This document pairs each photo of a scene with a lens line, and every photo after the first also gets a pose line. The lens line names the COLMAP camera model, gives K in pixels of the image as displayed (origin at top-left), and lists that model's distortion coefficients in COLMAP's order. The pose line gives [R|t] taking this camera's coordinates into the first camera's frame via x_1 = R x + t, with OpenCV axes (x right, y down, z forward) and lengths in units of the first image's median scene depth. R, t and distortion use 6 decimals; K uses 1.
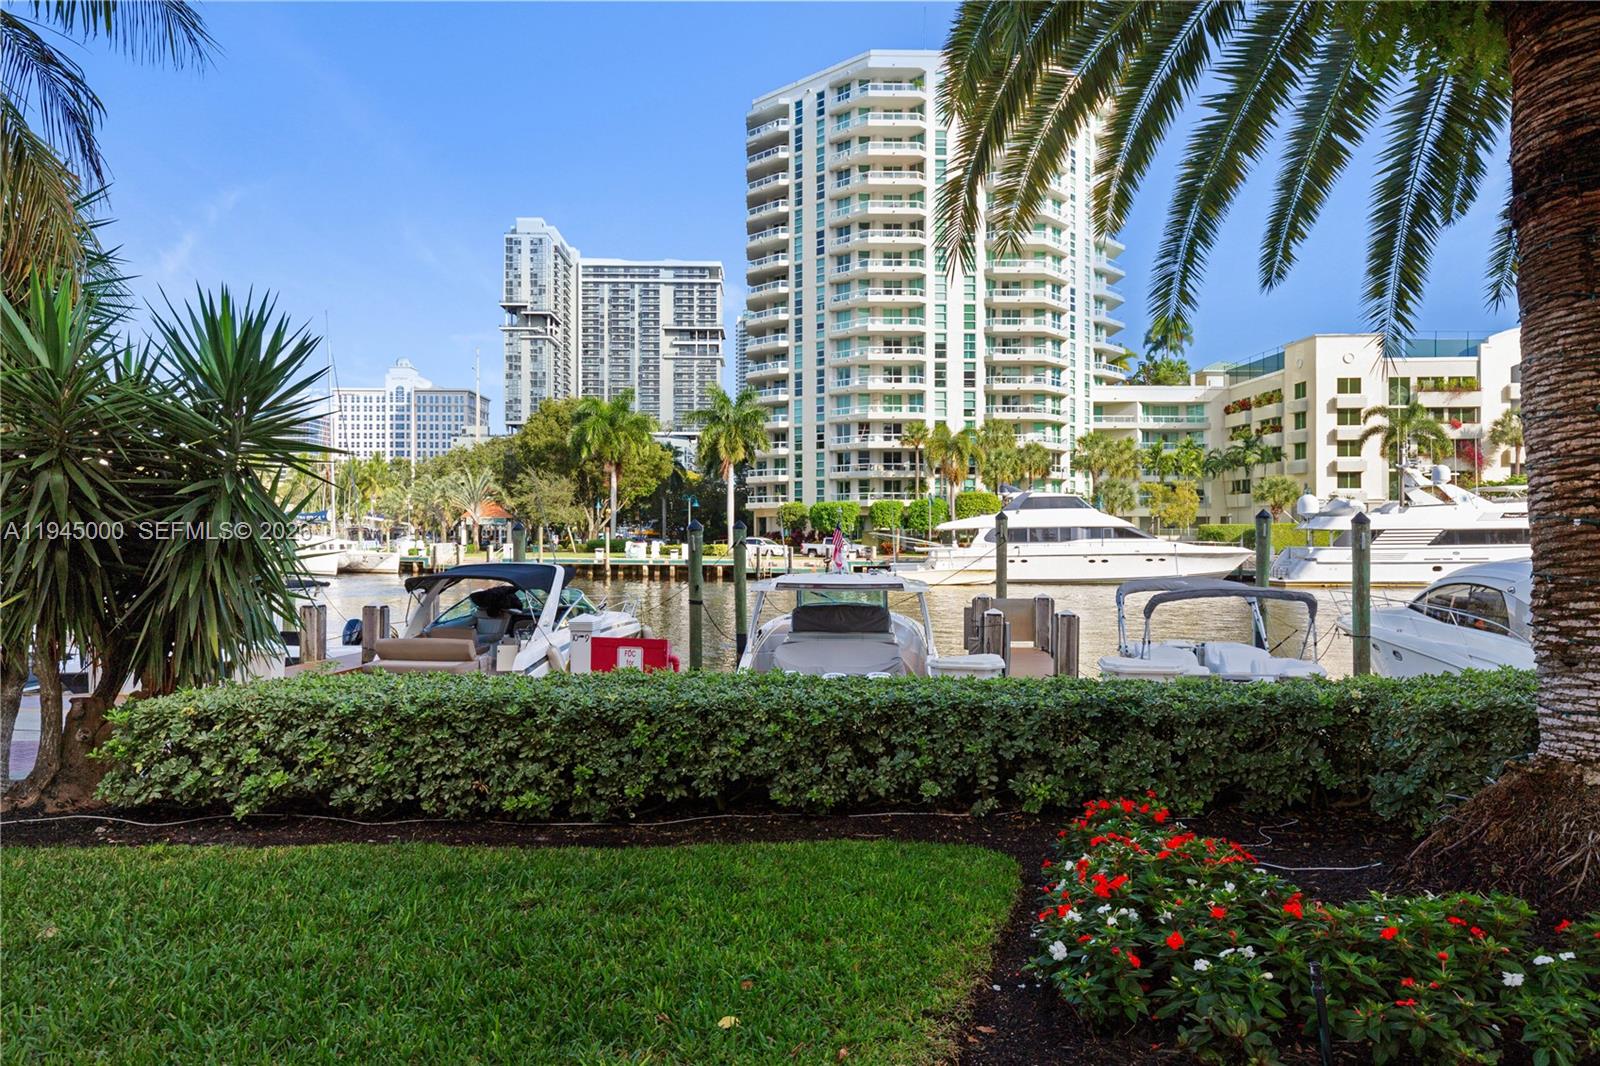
lens RADIAL K [[1010.9, 0, 807.9], [0, 1010.9, 540.7], [0, 0, 1]] dist [0.008149, -0.006562]
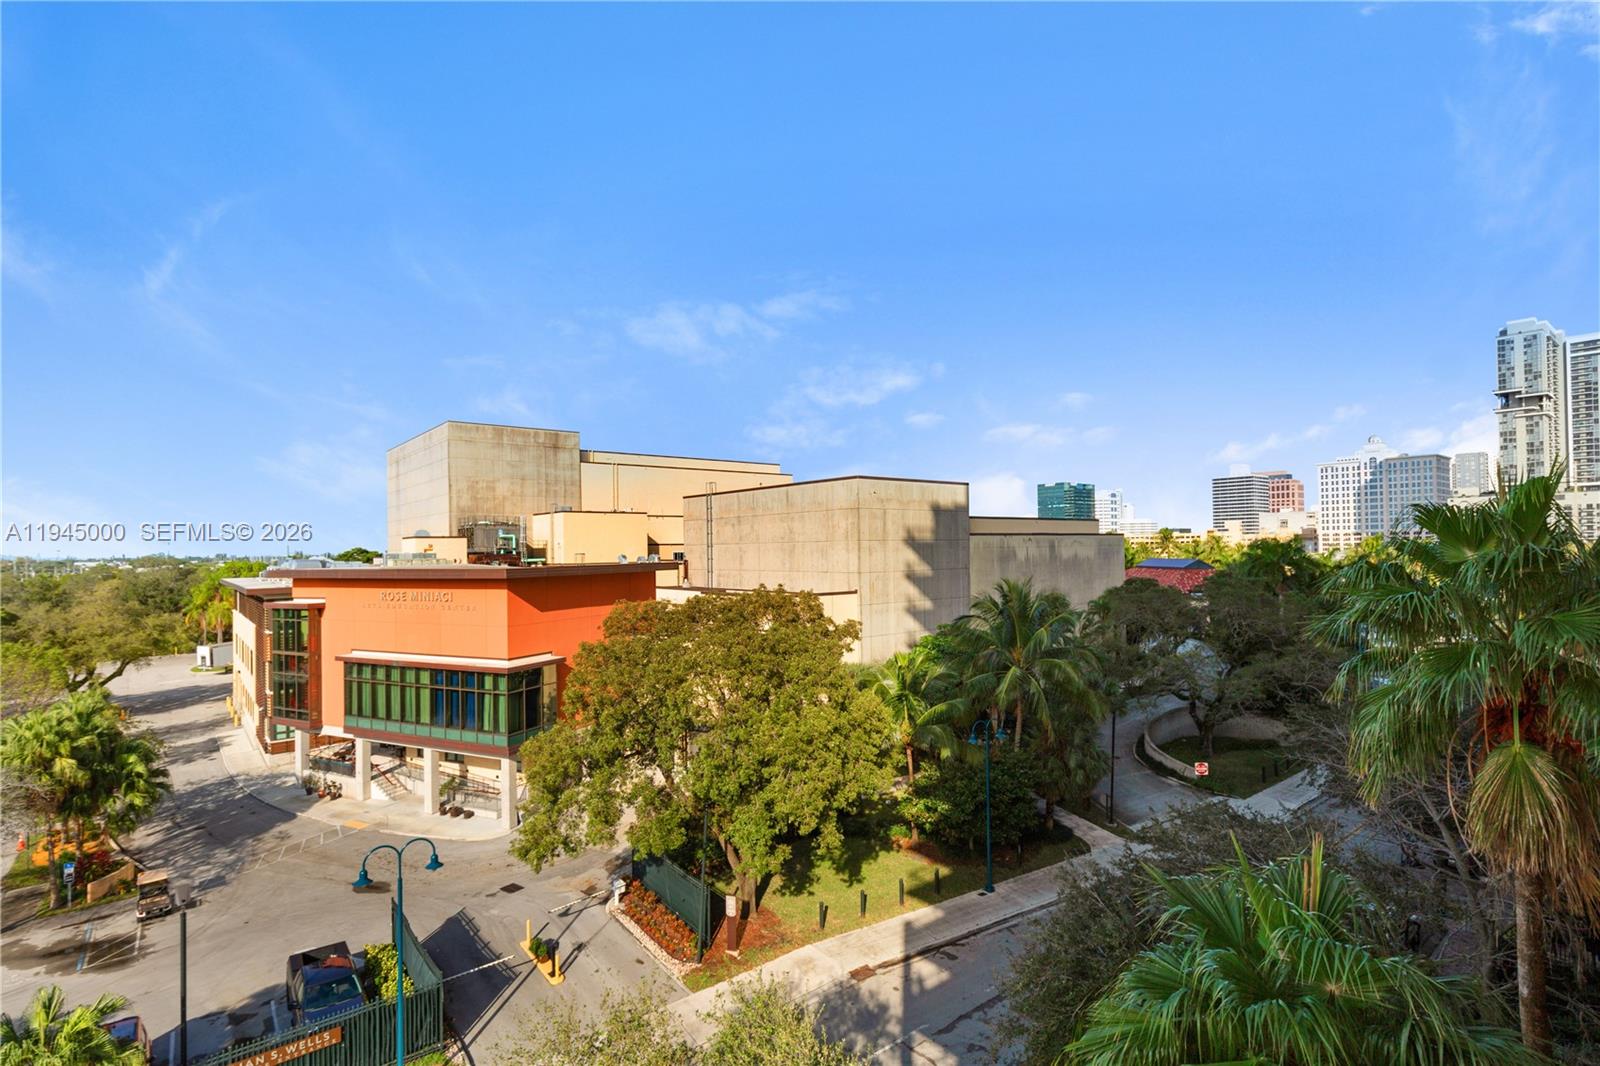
lens RADIAL K [[762.0, 0, 776.1], [0, 762.0, 545.6], [0, 0, 1]] dist [-0.008603, -0.000039]
pose [[0.583079, -0.010171, -0.812352, -0.265756], [0.000662, 0.999927, -0.012045, -0.132404], [0.812415, 0.006485, 0.583043, -1.420872]]
